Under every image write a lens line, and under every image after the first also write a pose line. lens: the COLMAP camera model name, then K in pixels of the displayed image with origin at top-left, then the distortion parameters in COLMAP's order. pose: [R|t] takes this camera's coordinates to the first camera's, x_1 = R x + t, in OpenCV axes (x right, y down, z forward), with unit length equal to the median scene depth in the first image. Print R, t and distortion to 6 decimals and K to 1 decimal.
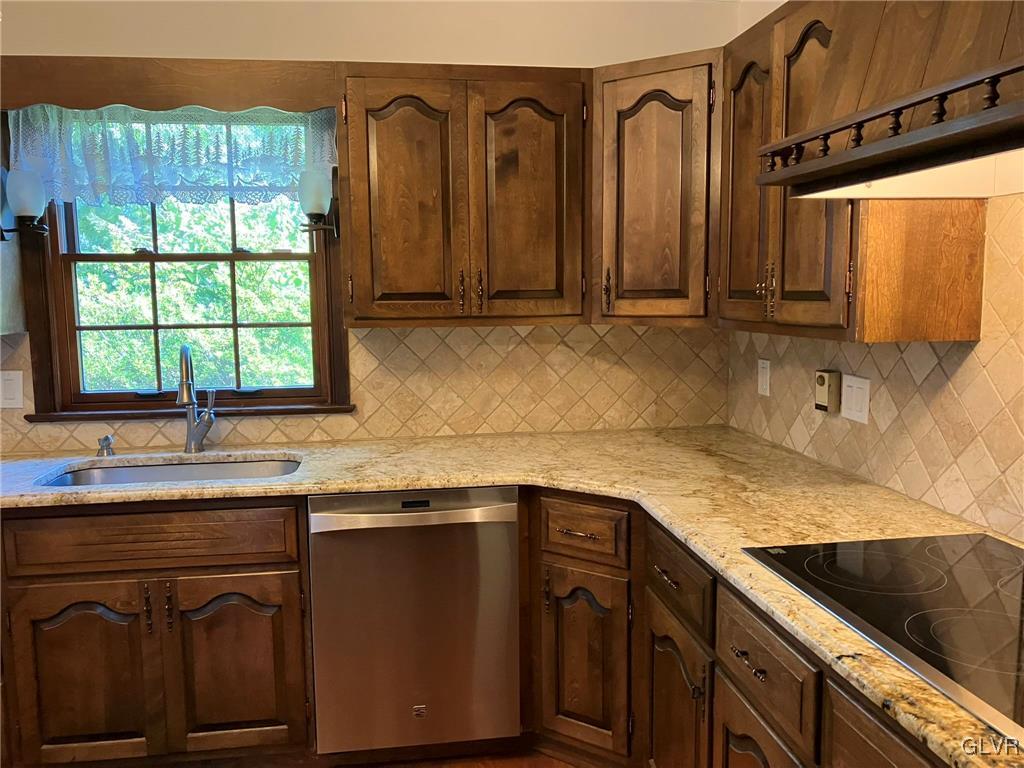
lens RADIAL K [[826.7, 0, 512.0], [0, 826.7, 390.3], [0, 0, 1]] dist [0.058609, -0.000140]
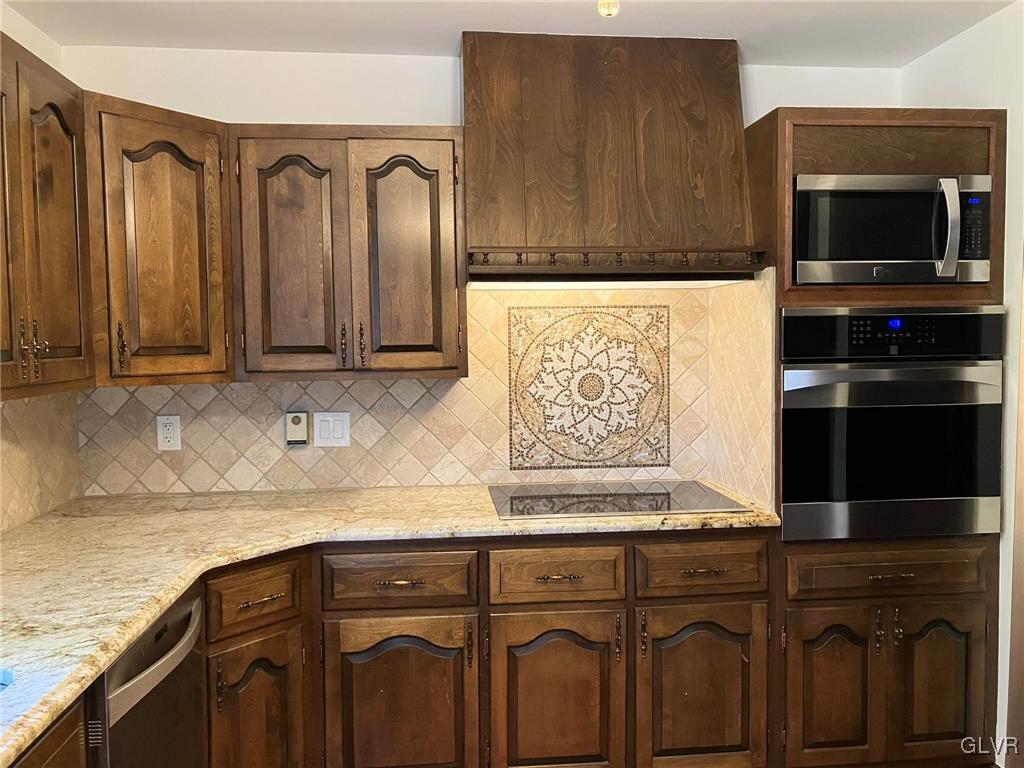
lens RADIAL K [[833.3, 0, 509.9], [0, 833.3, 382.6], [0, 0, 1]] dist [-0.001765, 0.000382]
pose [[0.065867, -0.045810, 0.996776, -0.781420], [0.135171, 0.990147, 0.036573, -0.065378], [-0.988631, 0.132326, 0.071410, 0.576005]]
